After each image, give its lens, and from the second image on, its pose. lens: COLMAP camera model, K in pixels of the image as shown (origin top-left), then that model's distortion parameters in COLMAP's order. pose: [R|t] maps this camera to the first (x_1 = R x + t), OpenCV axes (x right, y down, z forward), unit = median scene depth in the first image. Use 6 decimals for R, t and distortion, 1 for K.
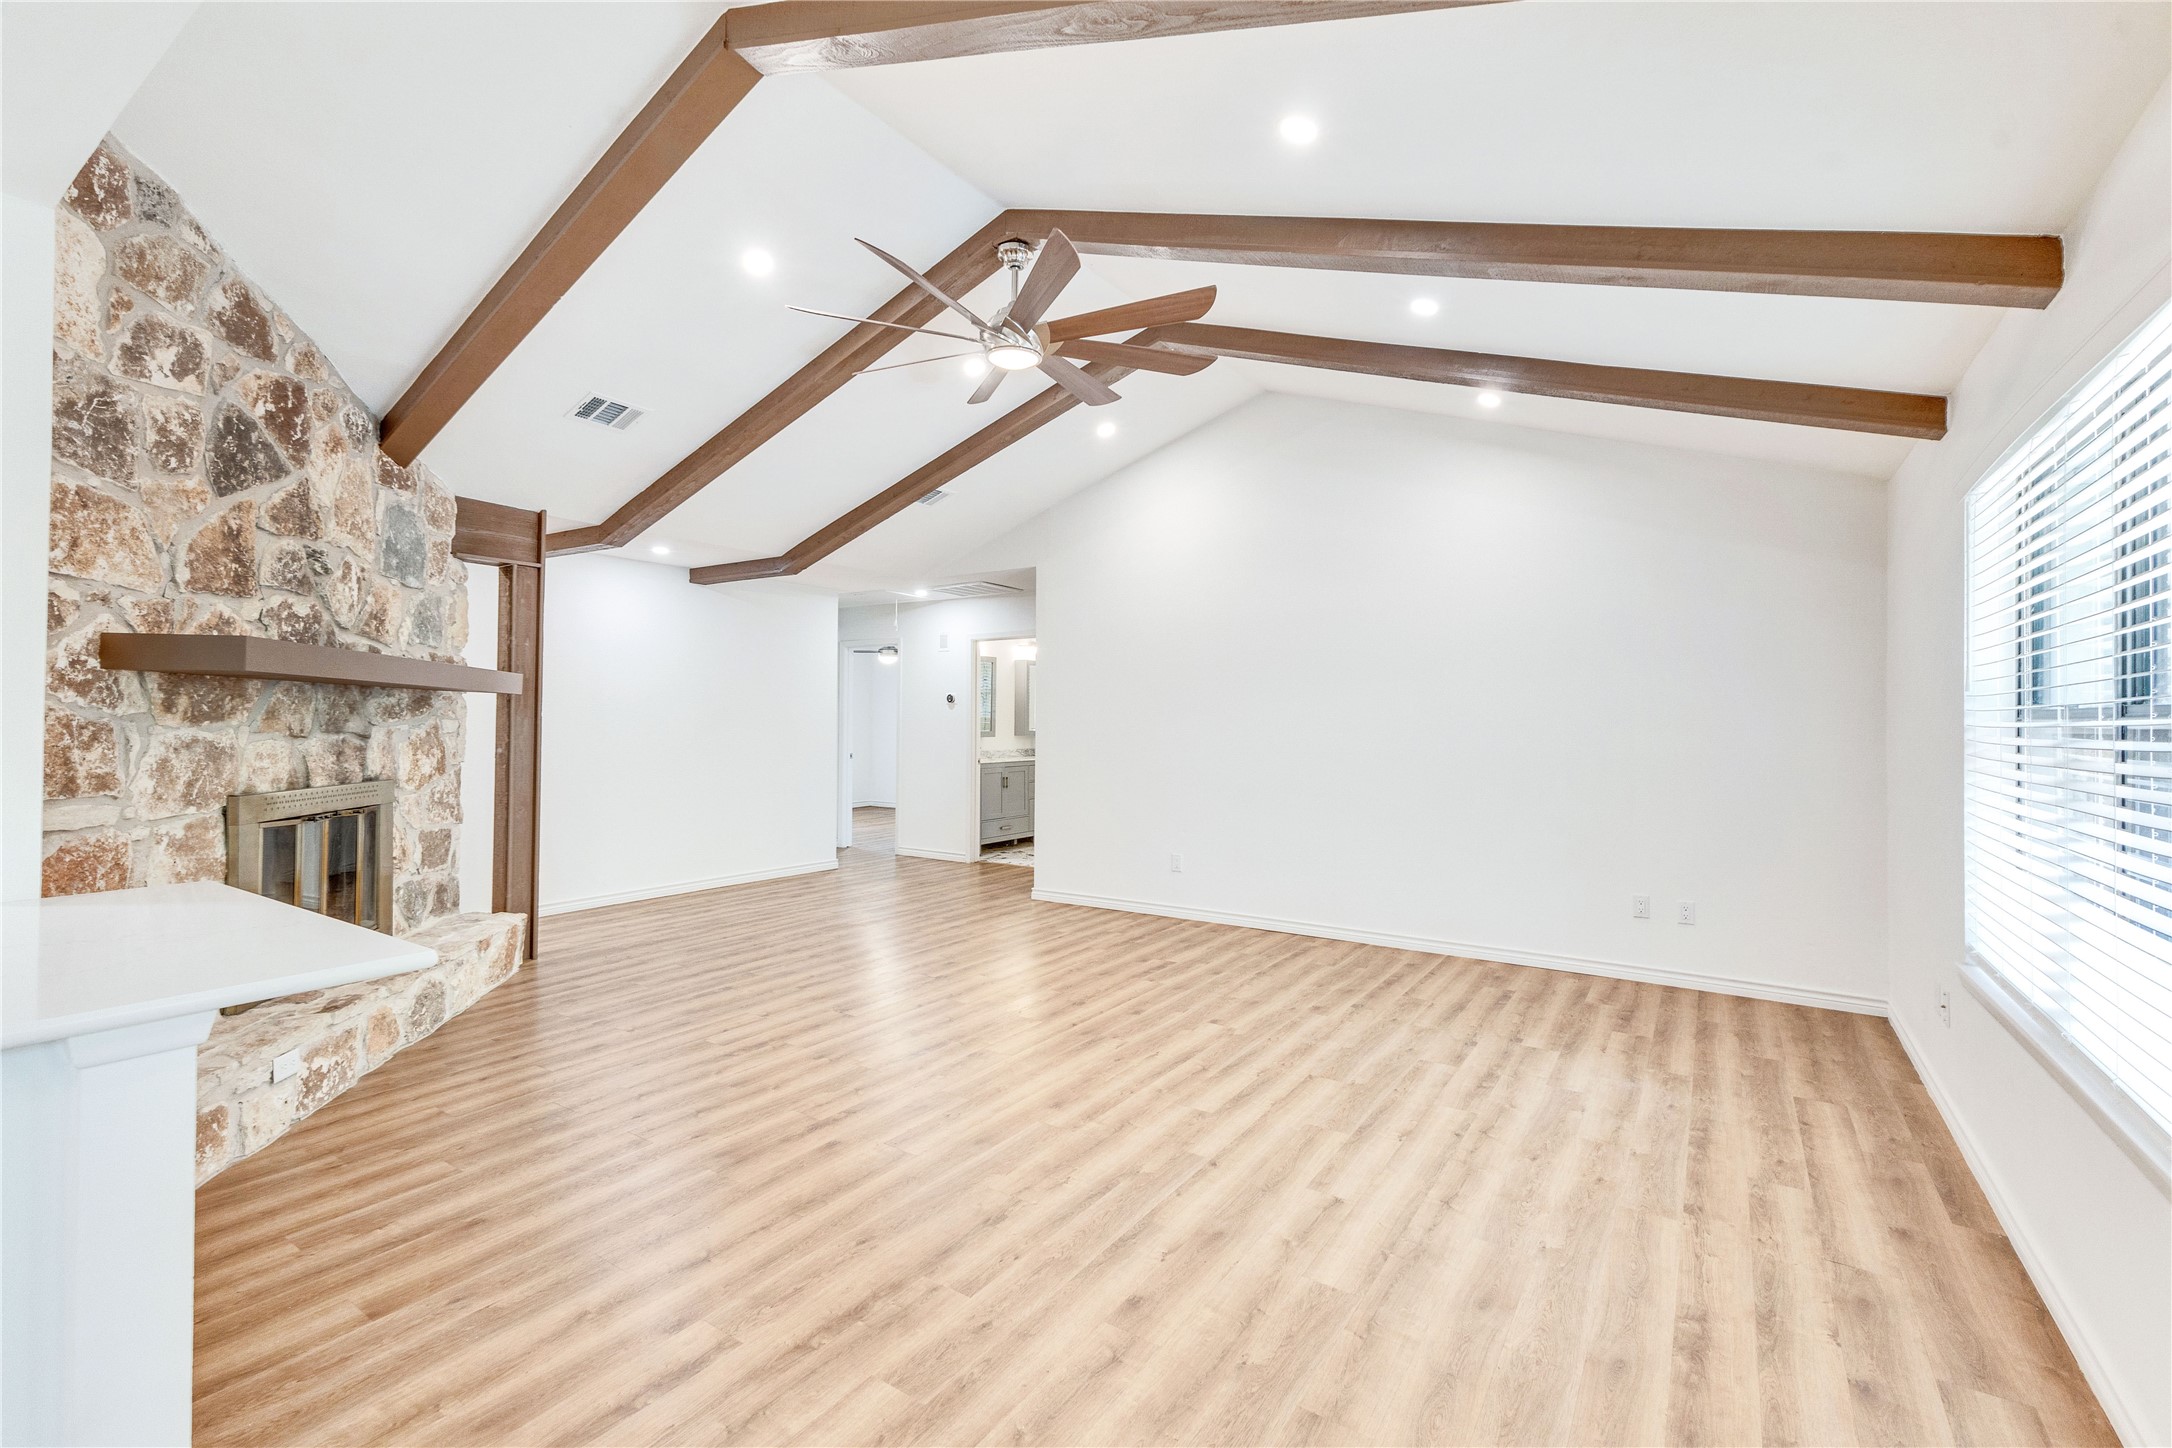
lens RADIAL K [[944.0, 0, 1091.1], [0, 944.0, 723.0], [0, 0, 1]] dist [0.013029, -0.003159]
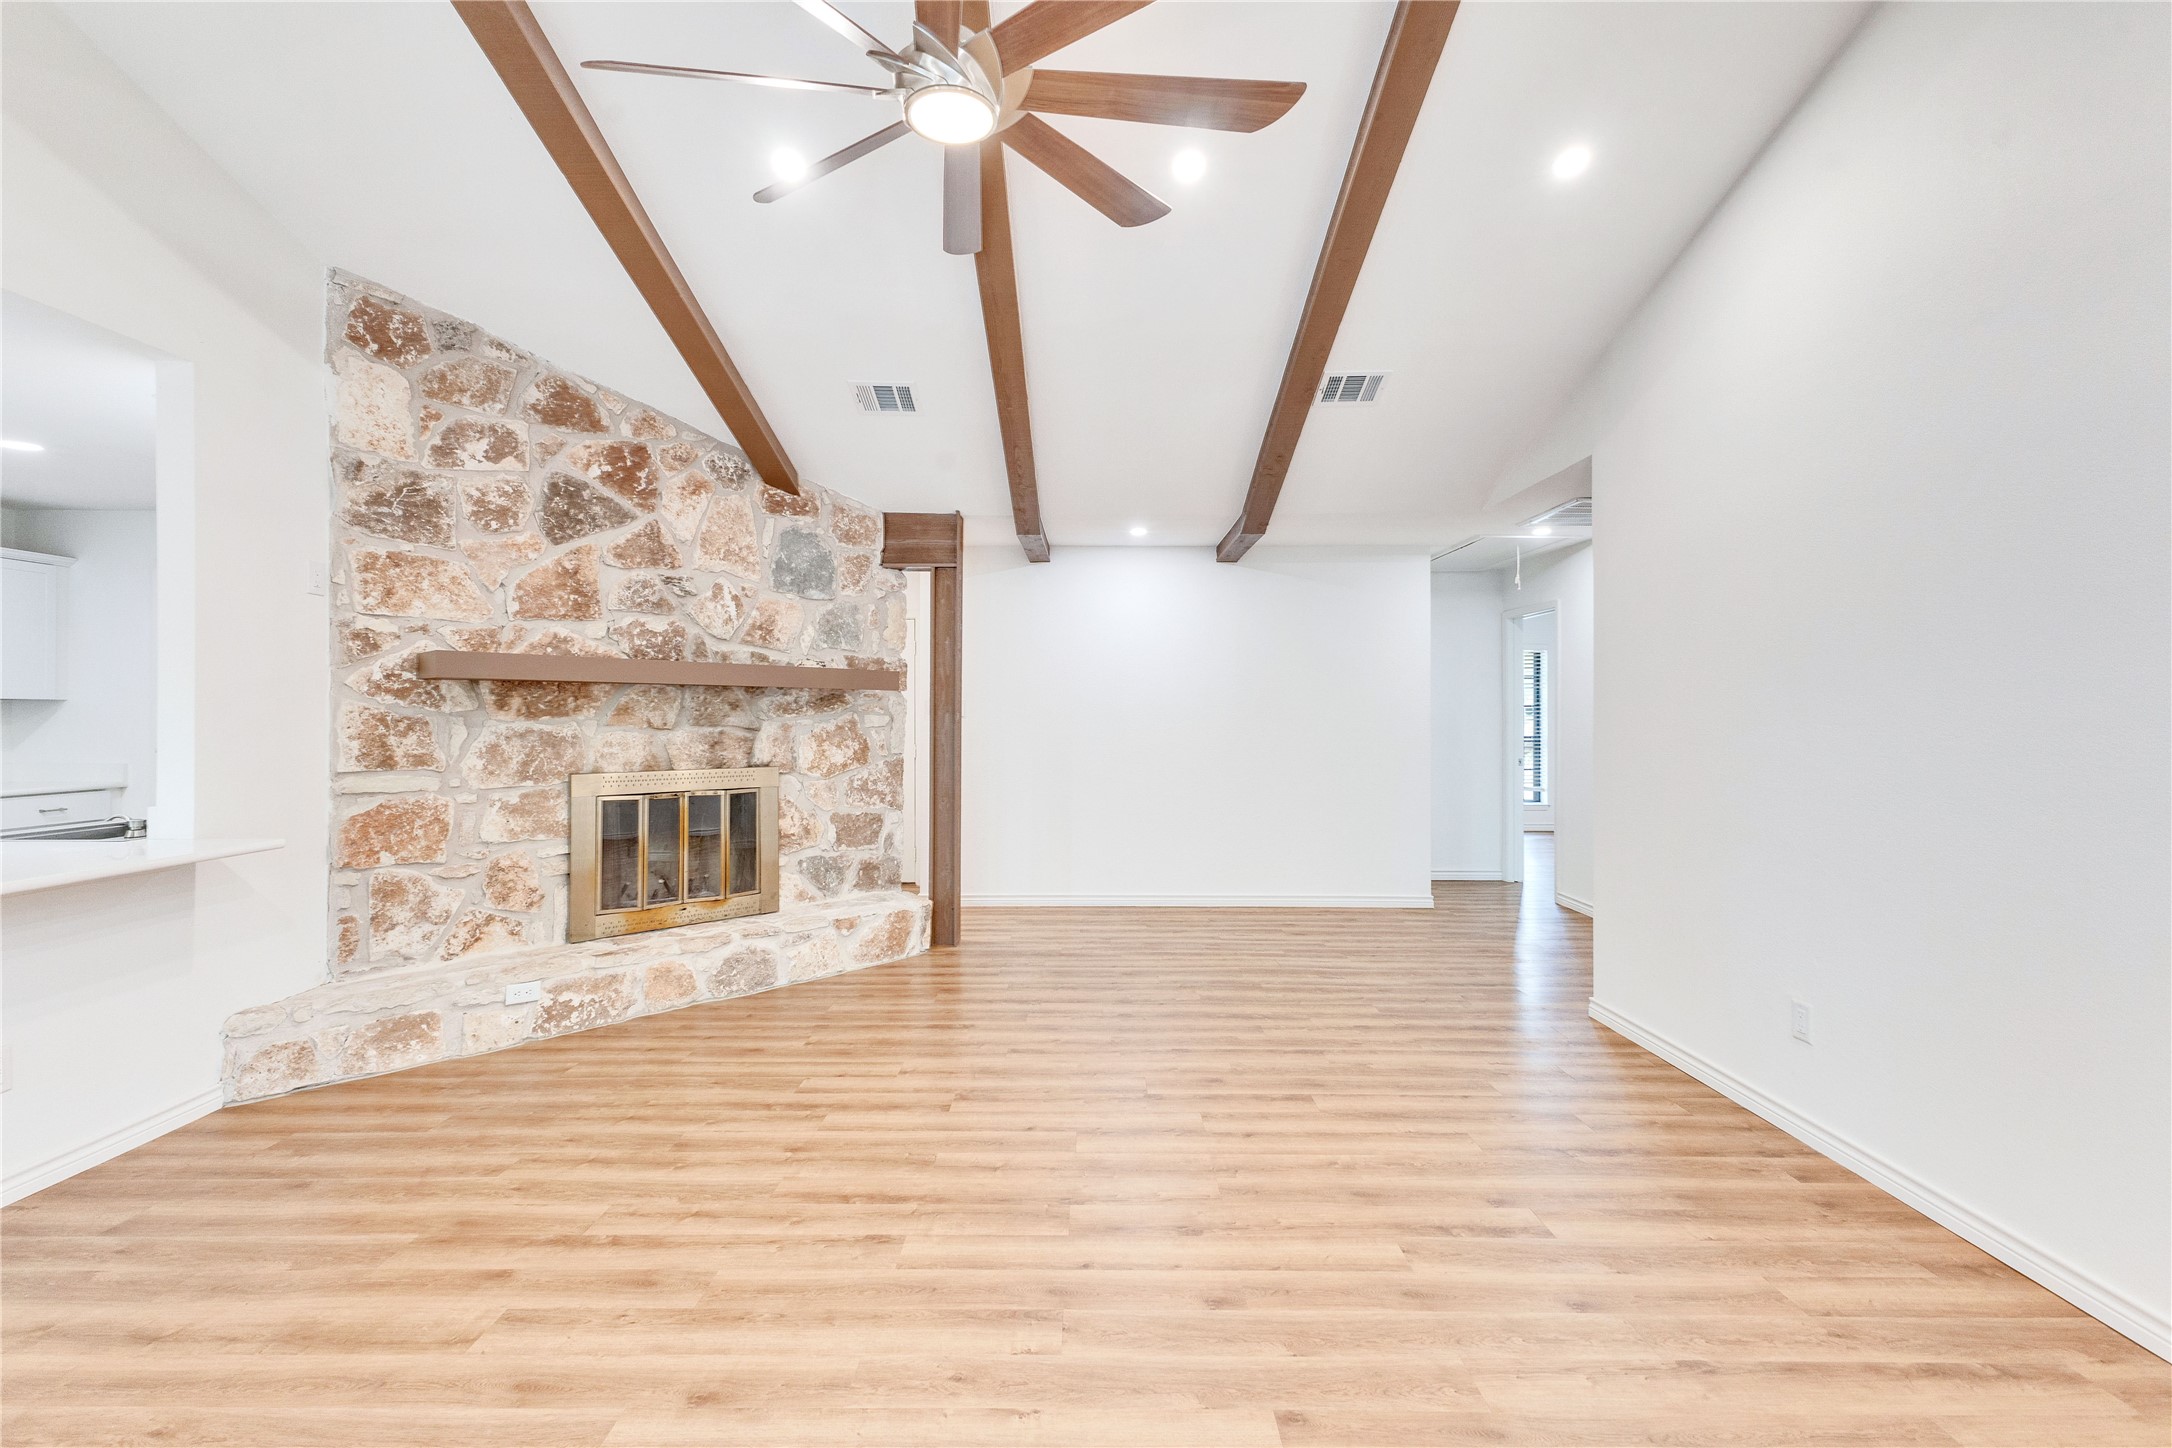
lens RADIAL K [[944.0, 0, 1080.3], [0, 944.0, 715.1], [0, 0, 1]] dist [0.013029, -0.003159]
pose [[0.549509, -0.000634, -0.835487, 0.563909], [-0.001388, 0.999998, -0.001672, -0.002784], [0.835486, 0.002079, 0.549507, 0.880610]]
